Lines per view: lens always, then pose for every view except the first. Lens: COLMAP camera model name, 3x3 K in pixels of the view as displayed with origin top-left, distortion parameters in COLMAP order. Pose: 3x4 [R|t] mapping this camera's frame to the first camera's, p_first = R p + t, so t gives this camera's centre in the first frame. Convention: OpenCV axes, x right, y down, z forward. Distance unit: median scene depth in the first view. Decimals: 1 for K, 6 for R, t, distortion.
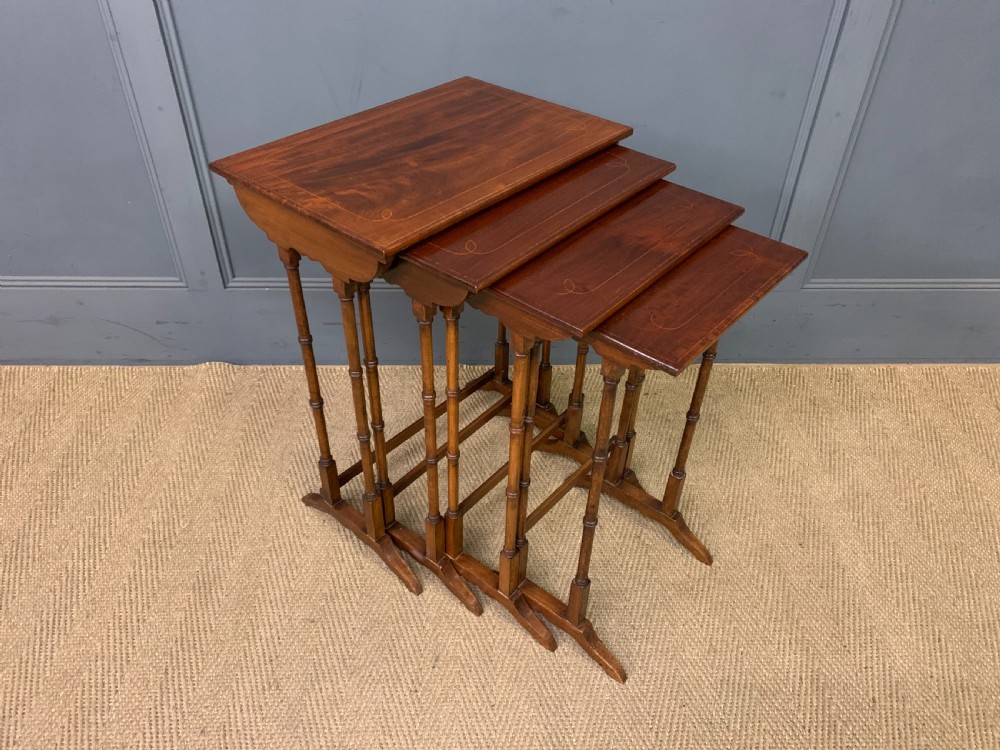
lens RADIAL K [[759.9, 0, 505.9], [0, 759.9, 381.2], [0, 0, 1]] dist [0.012768, 0.004607]
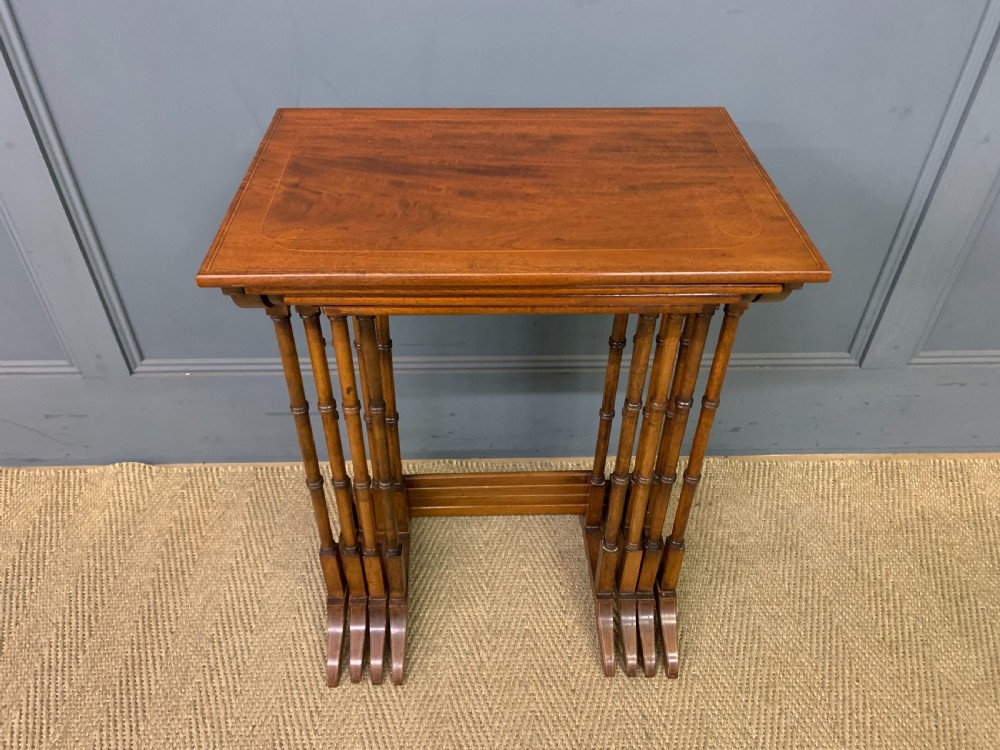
lens RADIAL K [[769.1, 0, 494.0], [0, 769.1, 372.1], [0, 0, 1]] dist [0.003130, 0.012013]
pose [[0.999856, -0.006565, -0.015641, -0.003049], [0.006858, 0.999800, 0.018773, -0.173905], [0.015515, -0.018877, 0.999701, 0.324220]]
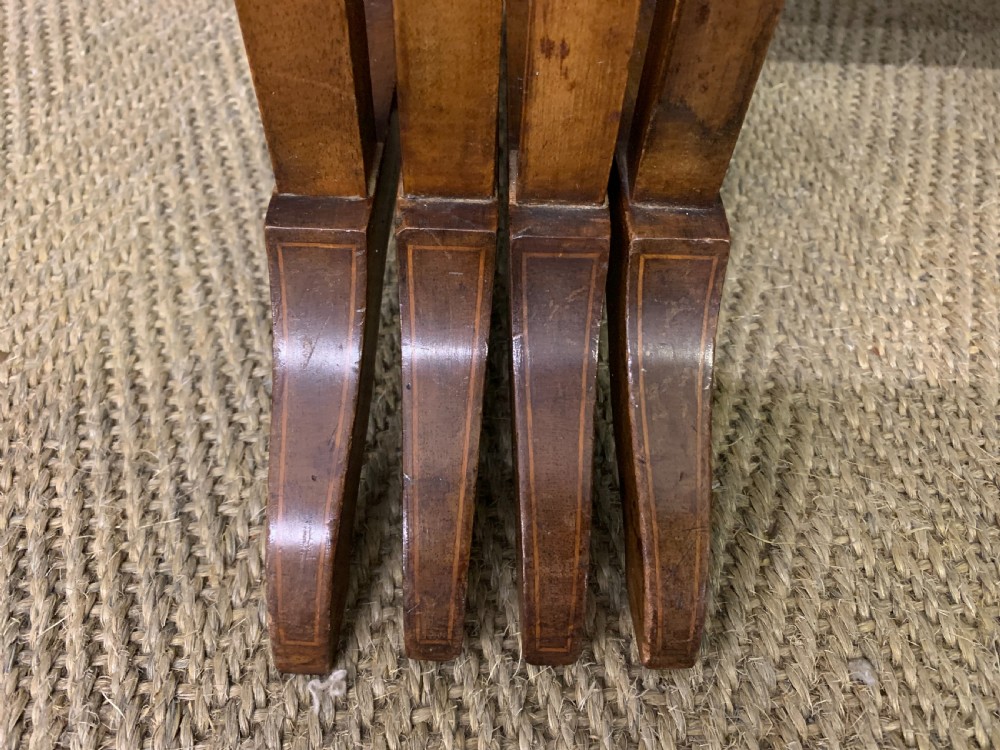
lens RADIAL K [[773.5, 0, 492.9], [0, 773.5, 377.0], [0, 0, 1]] dist [0.005948, 0.007883]
pose [[0.999145, 0.038950, -0.013837, -0.139060], [-0.034391, 0.969046, 0.244472, 0.156150], [0.022931, -0.243787, 0.969558, 0.917517]]
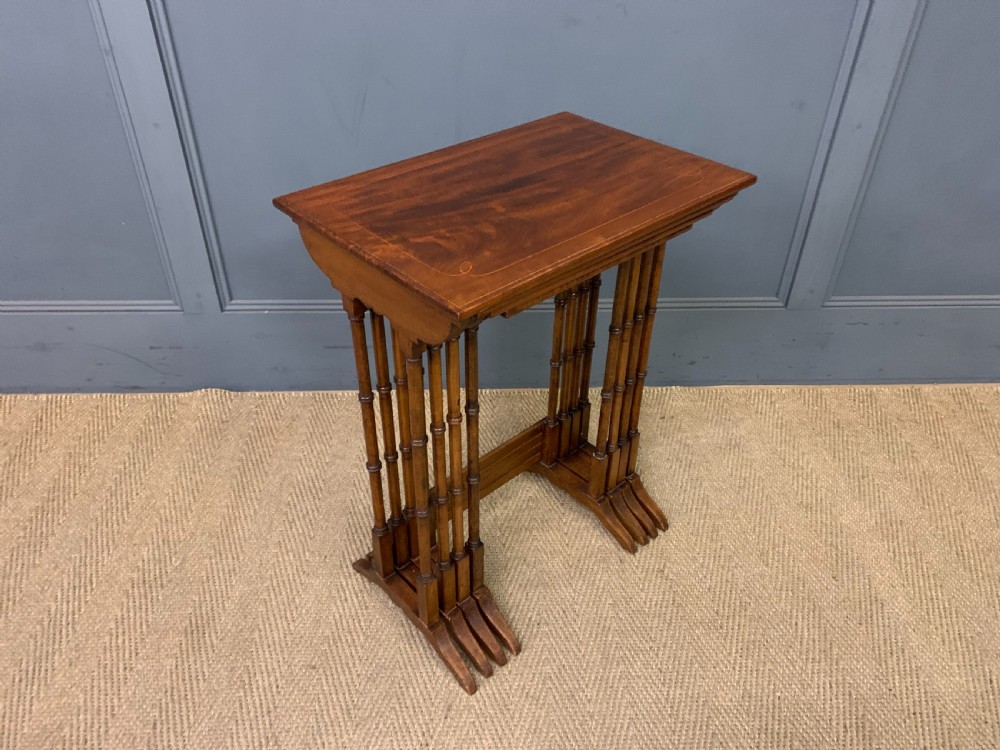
lens RADIAL K [[760.5, 0, 505.4], [0, 760.5, 373.4], [0, 0, 1]] dist [0.017942, -0.004365]
pose [[0.999955, -0.009067, 0.002905, -0.020111], [0.009182, 0.999053, -0.042533, -0.000075], [-0.002517, 0.042558, 0.999091, 0.056285]]
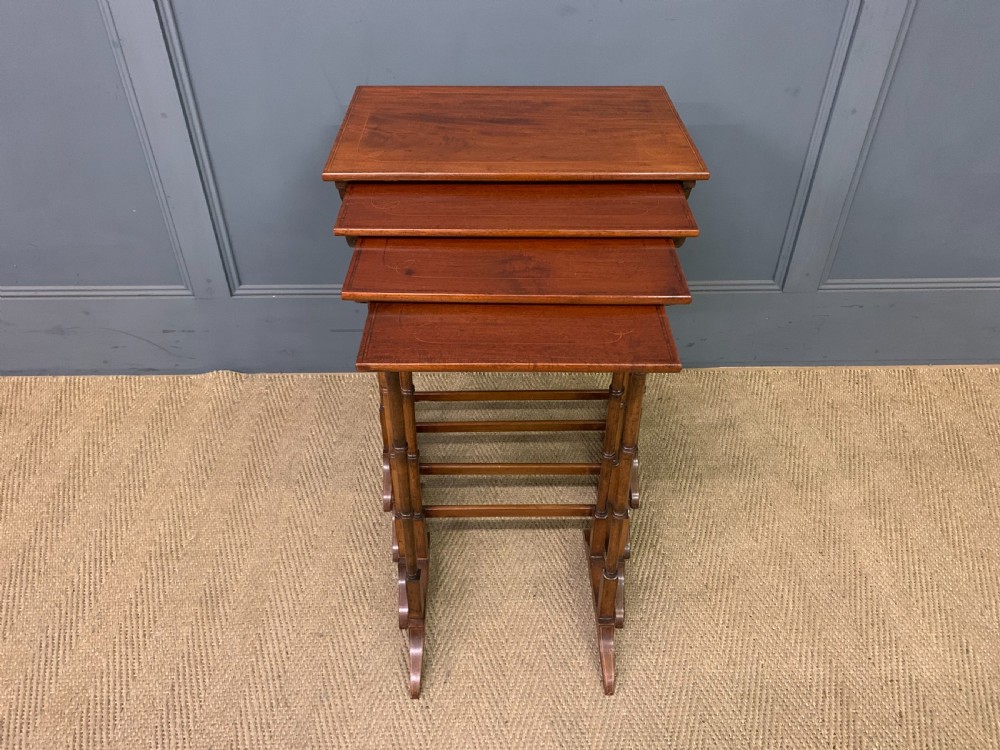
lens RADIAL K [[761.7, 0, 507.0], [0, 761.7, 378.4], [0, 0, 1]] dist [0.014523, 0.000729]
pose [[0.999858, -0.010004, -0.013597, 0.001307], [0.009893, 0.999917, -0.008249, -0.004378], [0.013678, 0.008114, 0.999874, 0.018745]]
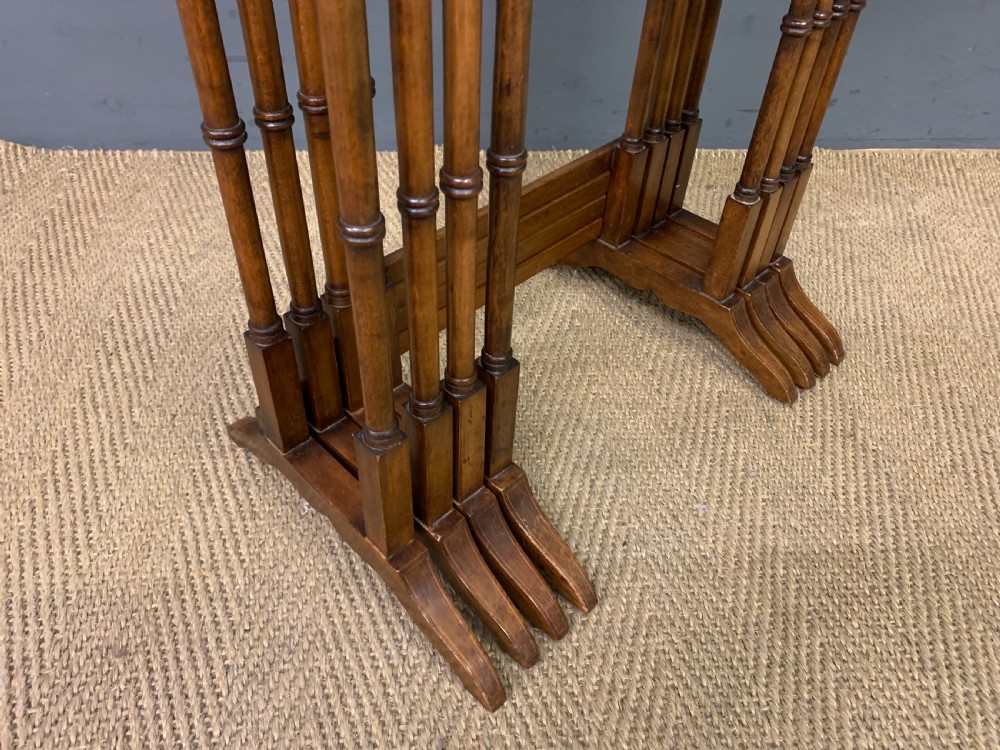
lens RADIAL K [[773.5, 0, 492.9], [0, 773.5, 377.0], [0, 0, 1]] dist [0.005948, 0.007883]
pose [[0.999017, -0.019428, 0.039840, -0.072122], [0.016014, 0.996311, 0.084306, 0.136819], [-0.041331, -0.083586, 0.995643, 0.583400]]
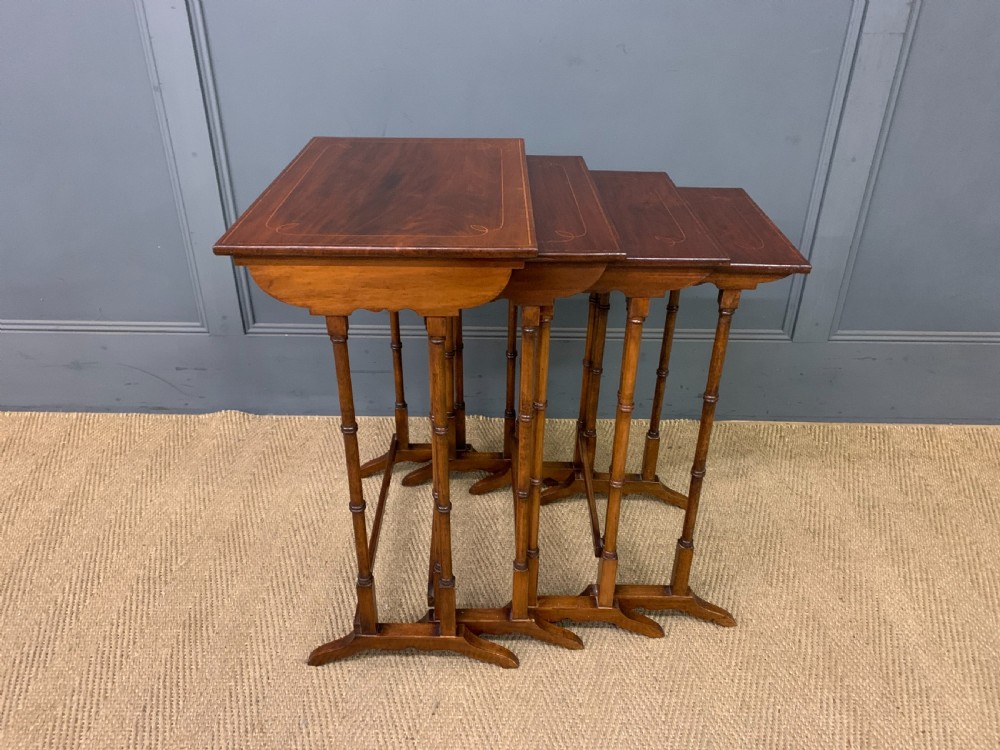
lens RADIAL K [[761.5, 0, 499.7], [0, 761.5, 367.4], [0, 0, 1]] dist [0.019388, -0.007418]
pose [[0.998770, 0.008292, -0.048877, 0.023219], [-0.016511, 0.985262, -0.170252, 0.113628], [0.046745, 0.170850, 0.984188, 0.035538]]
